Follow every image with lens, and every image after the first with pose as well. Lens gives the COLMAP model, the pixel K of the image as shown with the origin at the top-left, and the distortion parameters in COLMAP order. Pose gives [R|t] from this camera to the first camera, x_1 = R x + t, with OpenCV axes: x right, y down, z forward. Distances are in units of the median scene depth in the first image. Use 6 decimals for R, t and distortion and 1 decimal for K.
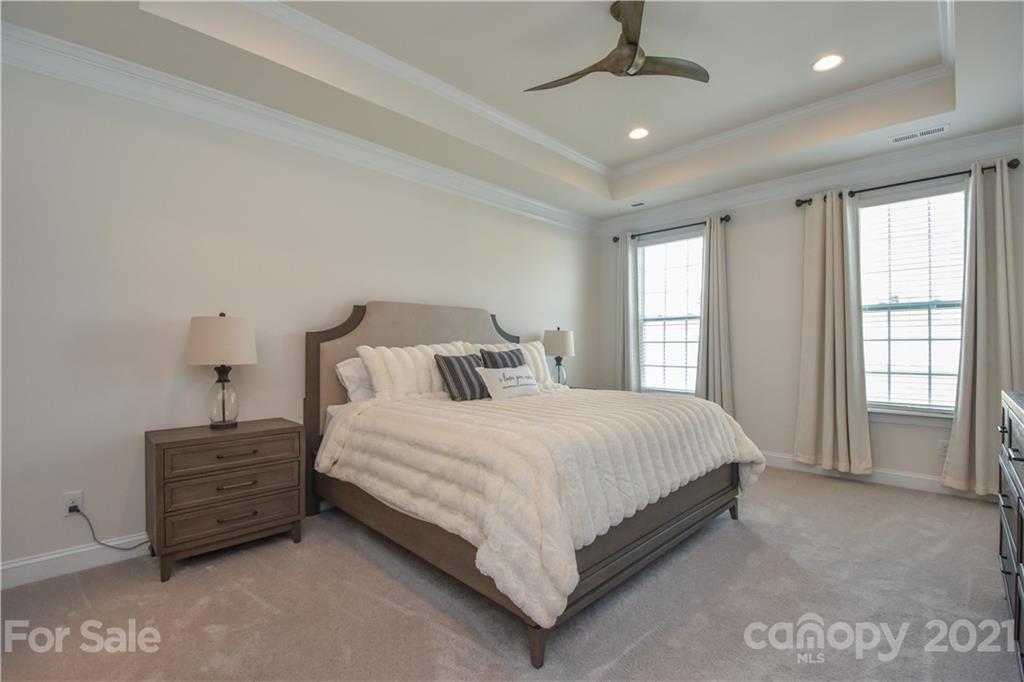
lens RADIAL K [[449.4, 0, 516.9], [0, 449.4, 346.9], [0, 0, 1]] dist [0.014764, -0.022797]
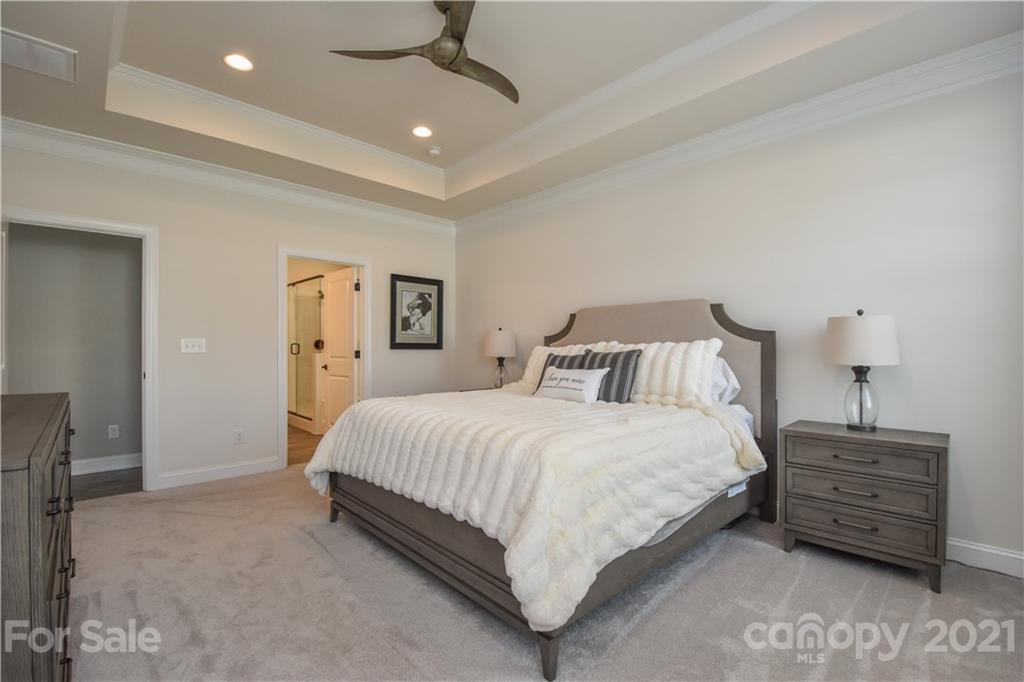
lens RADIAL K [[449.4, 0, 516.9], [0, 449.4, 346.9], [0, 0, 1]] dist [0.014764, -0.022797]
pose [[-0.013555, 0.003741, -0.999901, 0.324918], [0.001436, 0.999992, 0.003722, -0.002161], [0.999907, -0.001385, -0.013560, 0.294060]]
